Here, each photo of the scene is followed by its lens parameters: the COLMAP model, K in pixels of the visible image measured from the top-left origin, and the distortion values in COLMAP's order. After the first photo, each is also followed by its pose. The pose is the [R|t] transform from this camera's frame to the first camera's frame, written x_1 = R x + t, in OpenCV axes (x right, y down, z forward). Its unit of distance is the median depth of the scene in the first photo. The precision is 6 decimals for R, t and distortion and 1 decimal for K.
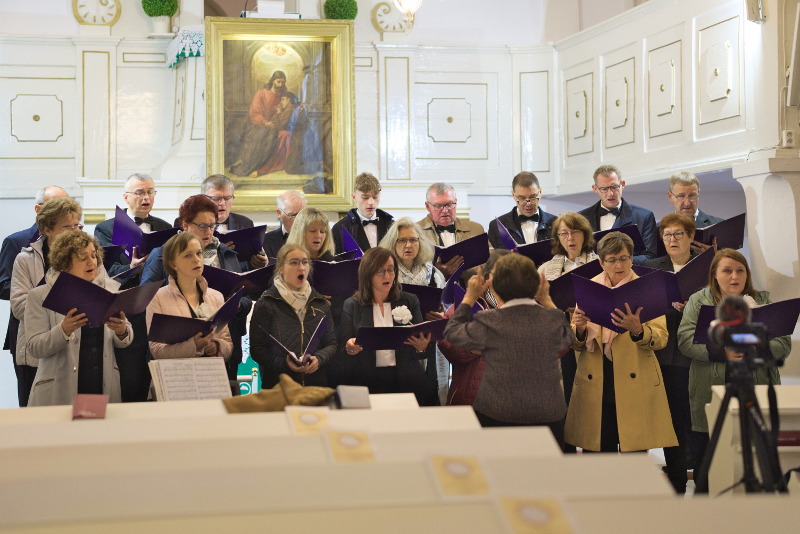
lens RADIAL K [[1719.3, 0, 400.0], [0, 1719.3, 267.0], [0, 0, 1]] dist [0.422921, 0.175716]
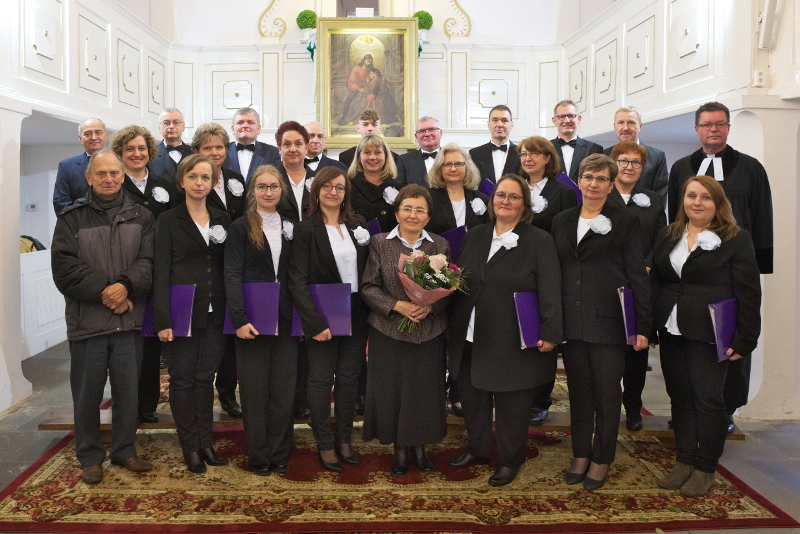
lens RADIAL K [[652.6, 0, 374.7], [0, 652.6, 266.6], [0, 0, 1]] dist [-0.117618, 0.007041]
pose [[0.977625, 0.039385, -0.206634, 0.057096], [-0.013182, 0.991856, 0.126682, -0.002716], [0.209940, -0.121124, 0.970183, 0.446819]]
